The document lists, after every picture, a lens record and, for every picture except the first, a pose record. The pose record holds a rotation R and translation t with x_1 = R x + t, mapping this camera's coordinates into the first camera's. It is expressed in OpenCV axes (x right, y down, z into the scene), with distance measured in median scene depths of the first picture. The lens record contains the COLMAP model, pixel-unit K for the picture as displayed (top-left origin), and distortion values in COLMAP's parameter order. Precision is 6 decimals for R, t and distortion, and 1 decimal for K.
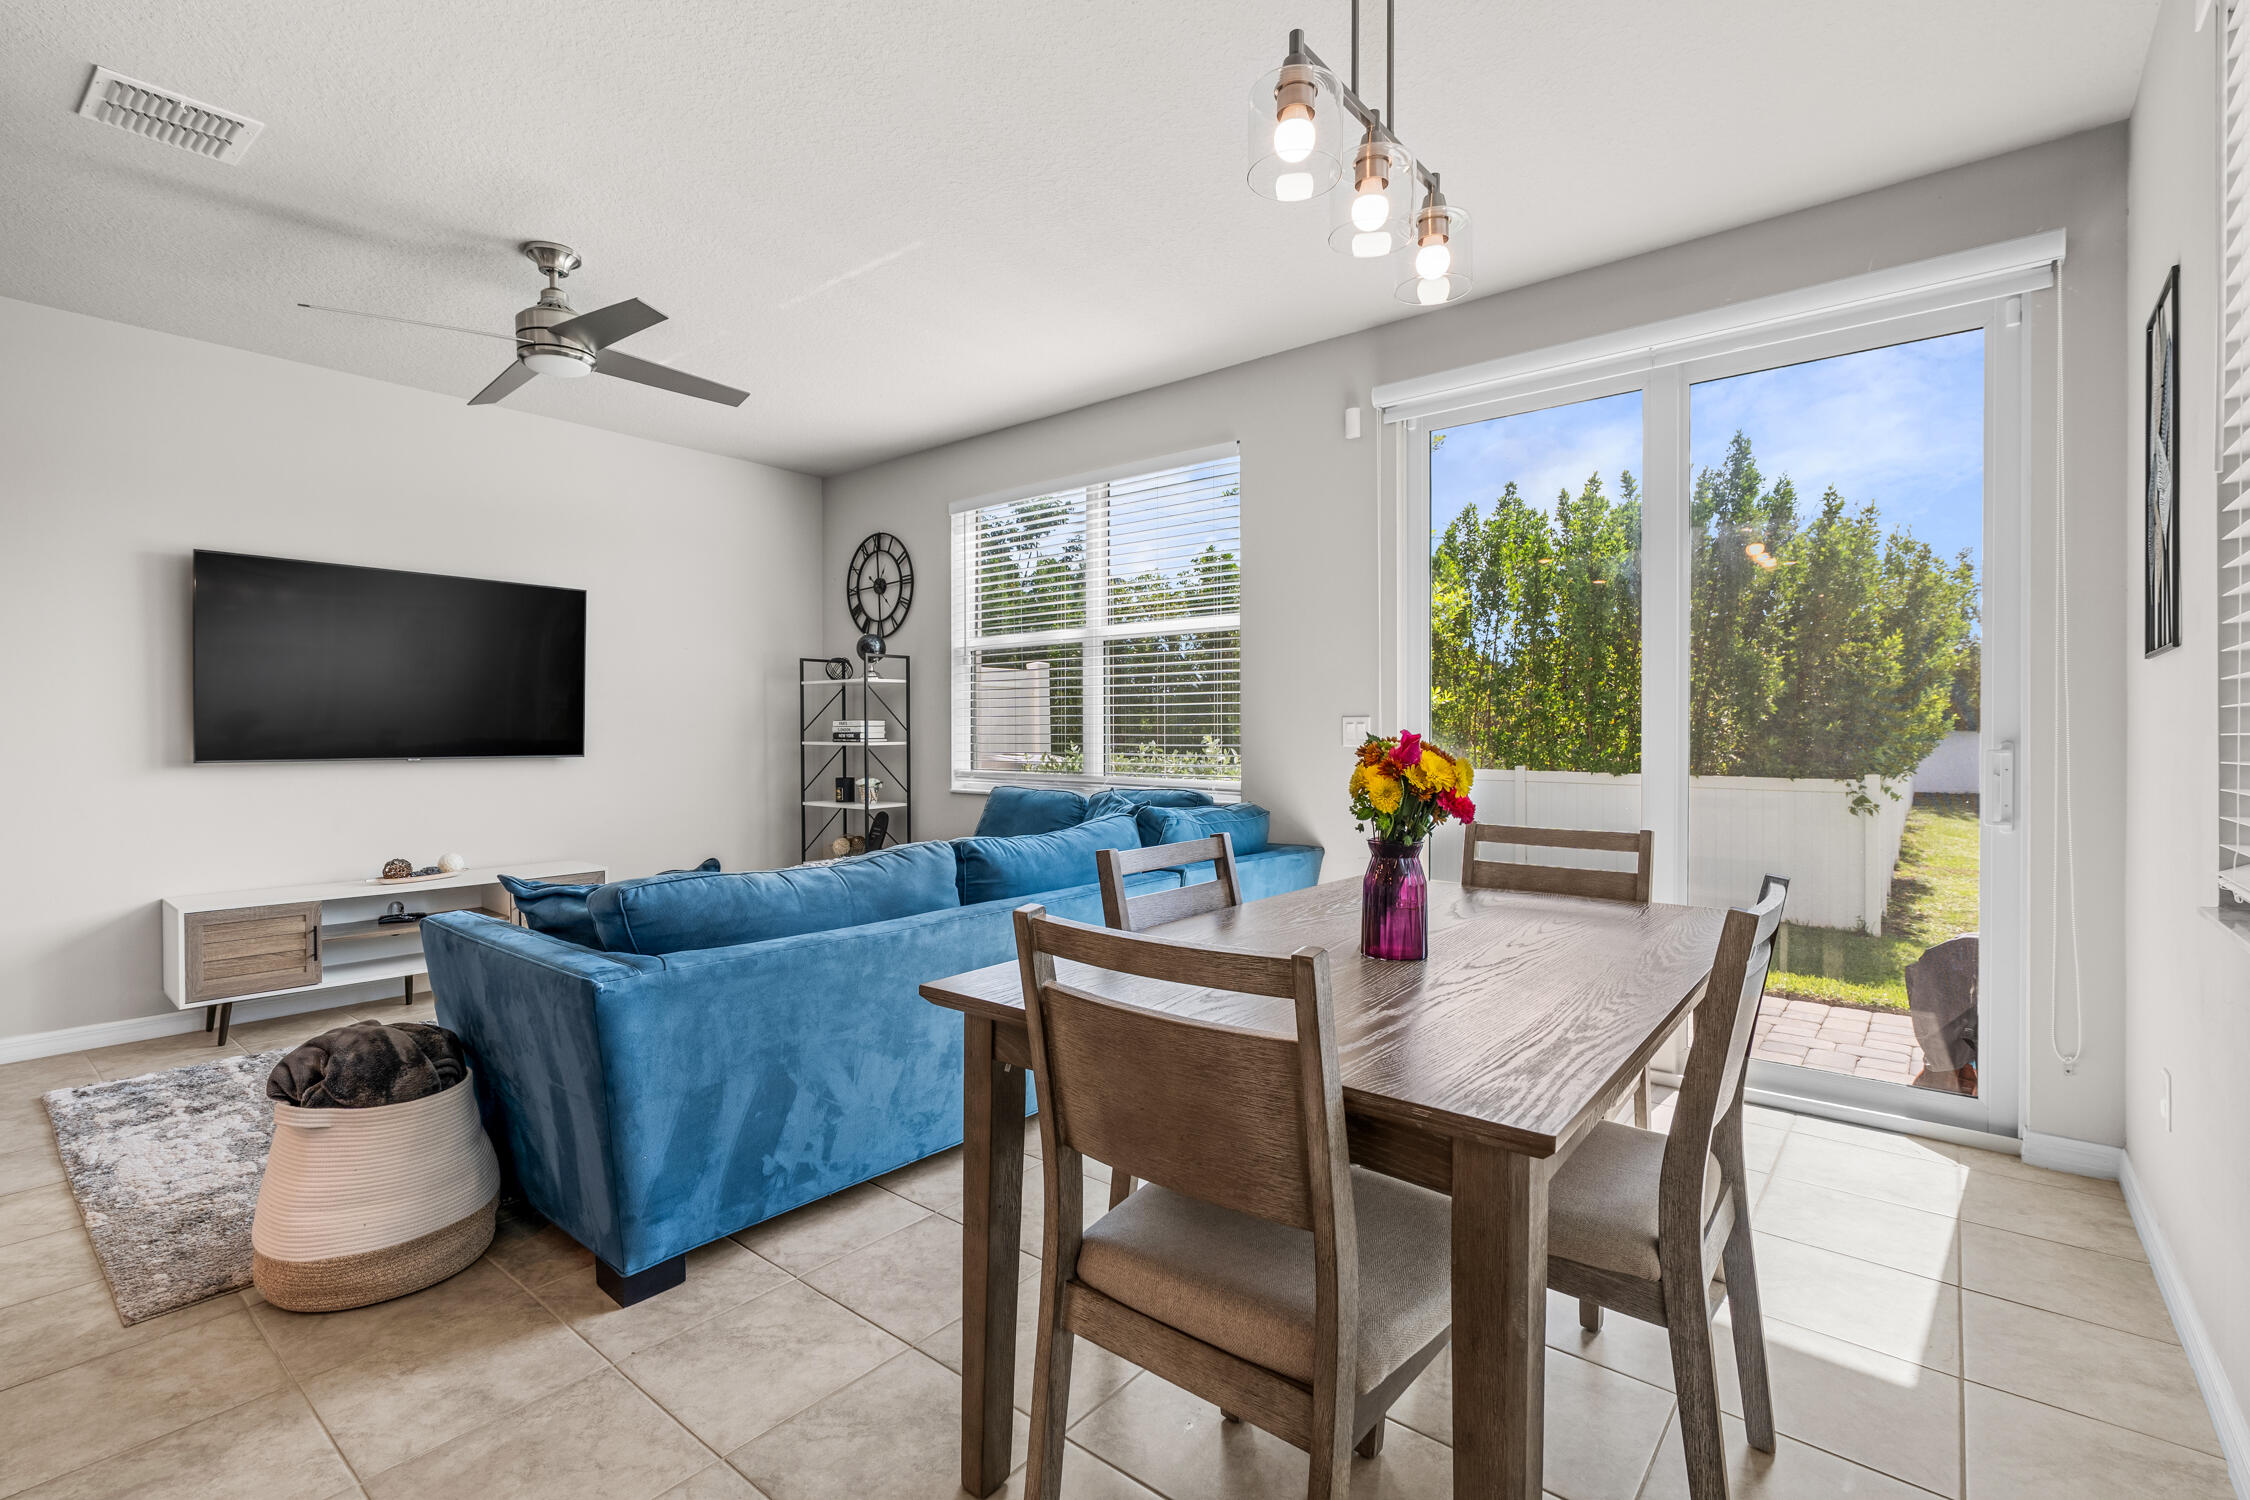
lens RADIAL K [[1026.6, 0, 1104.6], [0, 1026.6, 739.7], [0, 0, 1]] dist [-0.000260, 0.001140]
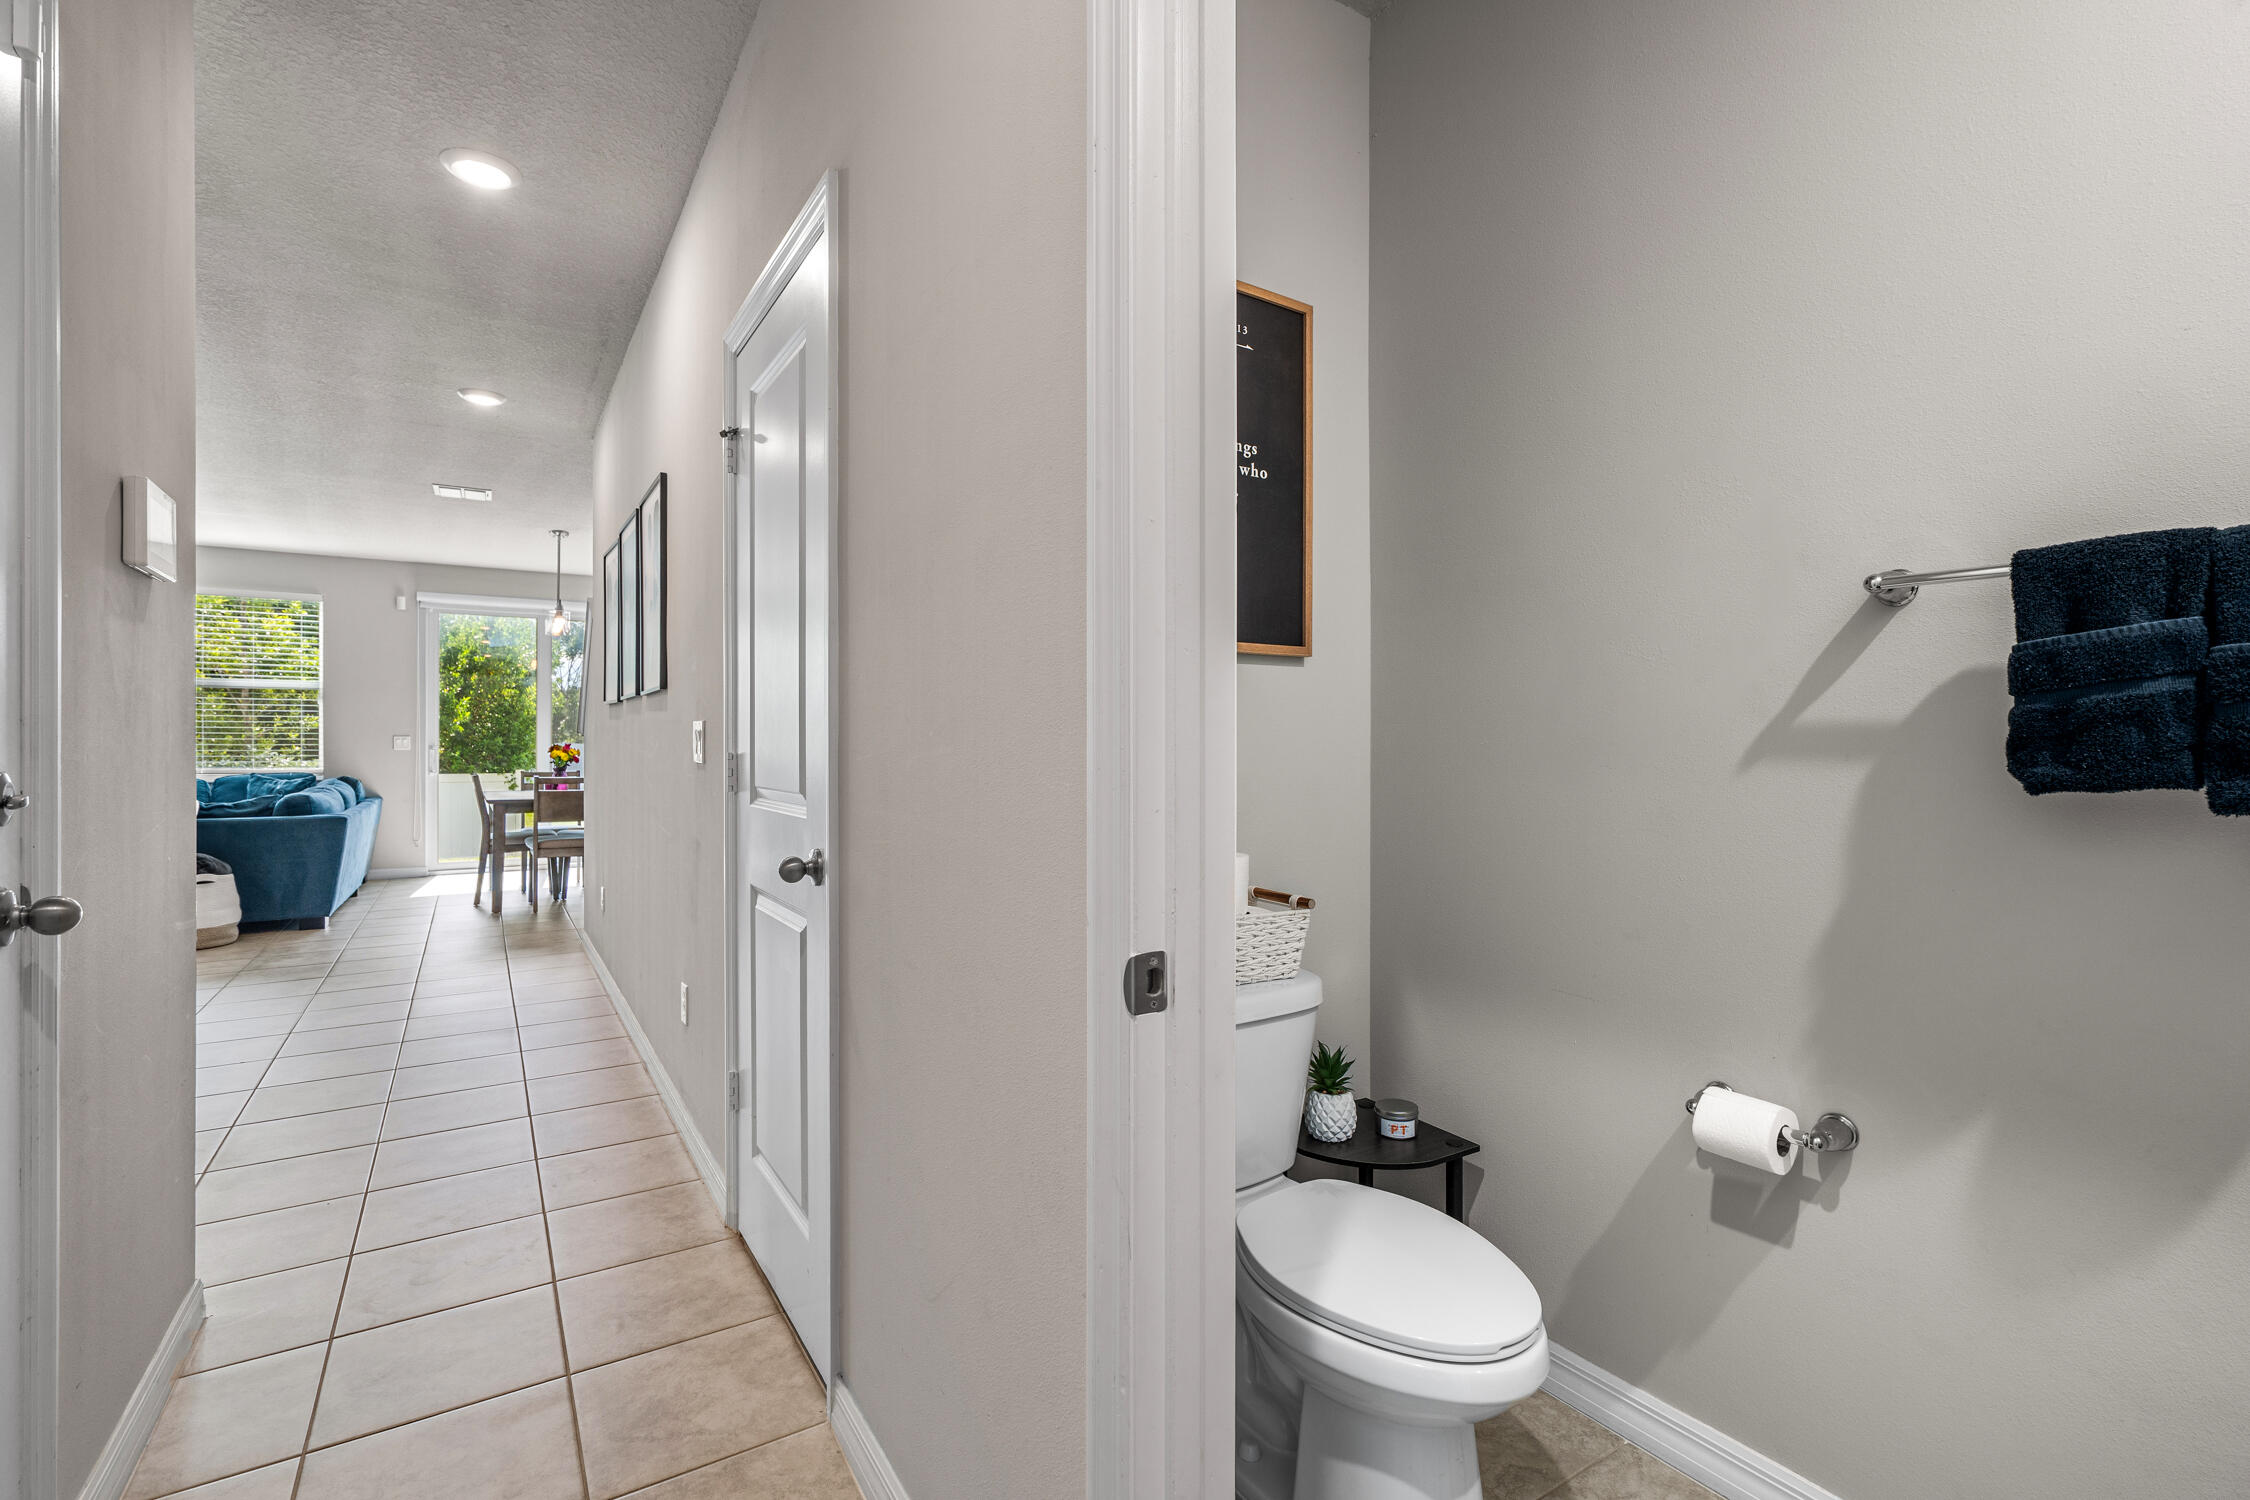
lens RADIAL K [[1026.6, 0, 1124.7], [0, 1026.6, 739.7], [0, 0, 1]] dist [-0.000260, 0.001140]
pose [[0.311204, 0.003446, 0.950337, -0.940059], [0.010157, 0.999924, -0.006952, 0.011526], [-0.950289, 0.011816, 0.311146, -0.796160]]
